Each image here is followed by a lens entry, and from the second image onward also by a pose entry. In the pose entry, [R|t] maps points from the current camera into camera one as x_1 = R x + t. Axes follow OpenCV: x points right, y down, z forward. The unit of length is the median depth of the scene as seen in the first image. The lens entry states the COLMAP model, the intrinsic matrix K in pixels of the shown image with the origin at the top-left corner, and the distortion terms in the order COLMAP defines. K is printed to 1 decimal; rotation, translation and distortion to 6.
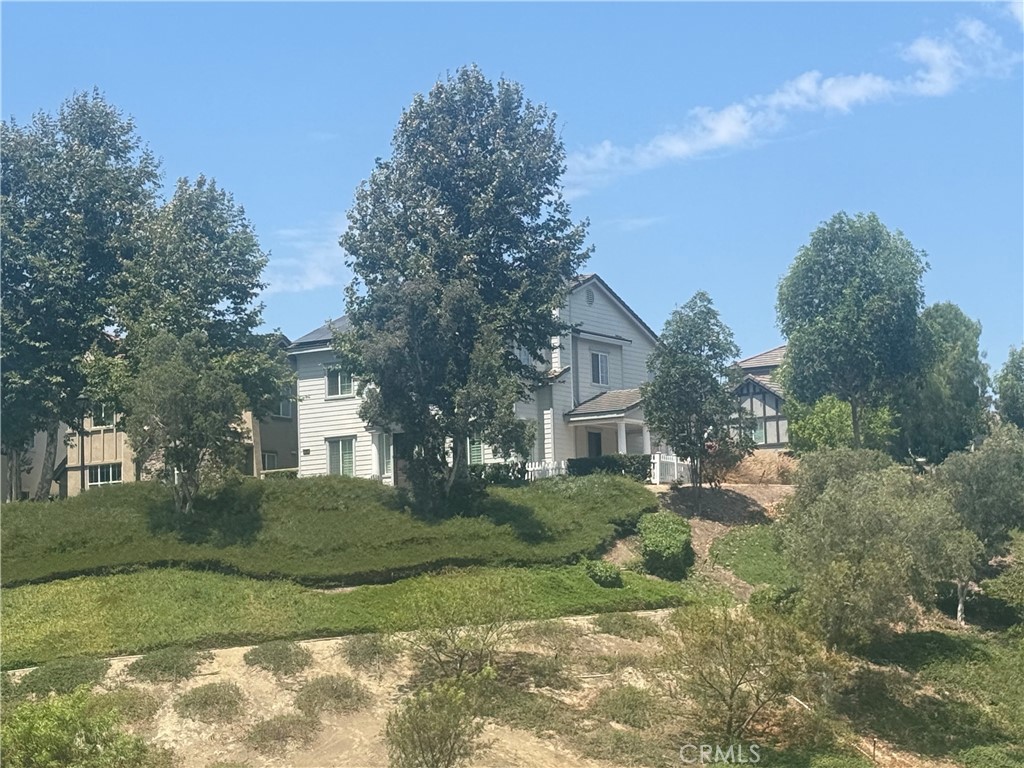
lens RADIAL K [[2465.9, 0, 512.0], [0, 2465.9, 384.0], [0, 0, 1]] dist [0.374872, -0.791567]
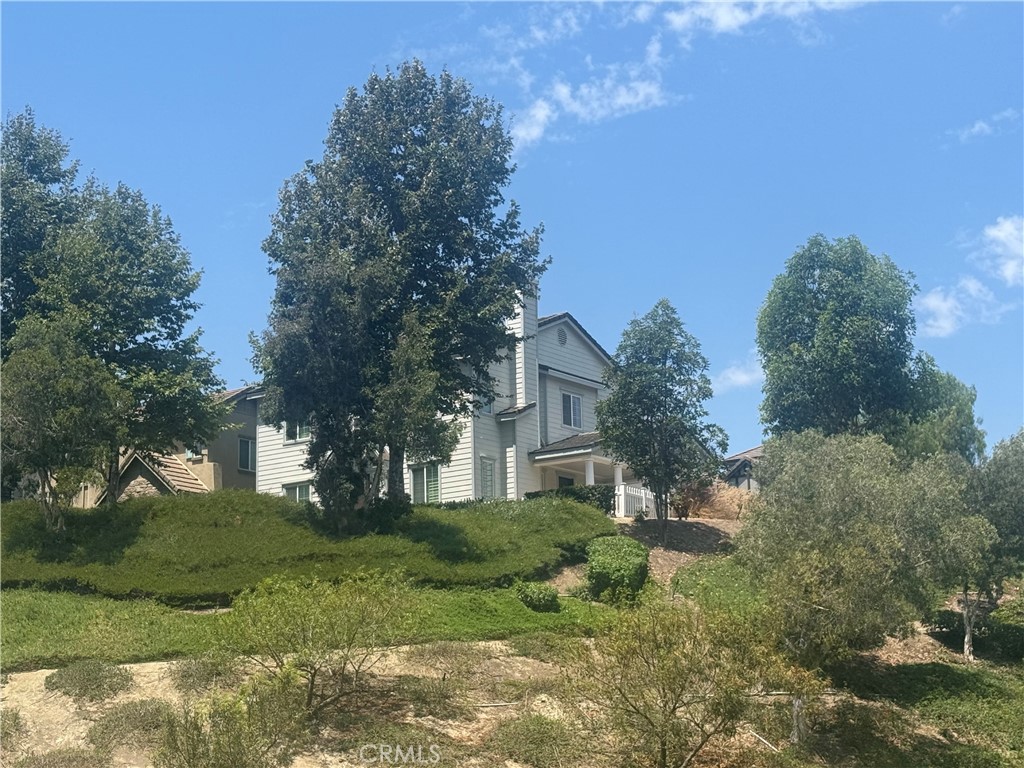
lens RADIAL K [[1713.0, 0, 512.0], [0, 1713.0, 384.0], [0, 0, 1]] dist [0.193212, -0.045746]
pose [[0.997517, -0.011905, -0.069410, 0.069037], [0.003478, 0.992733, -0.120286, 0.074157], [0.070338, 0.119746, 0.990310, 0.402665]]
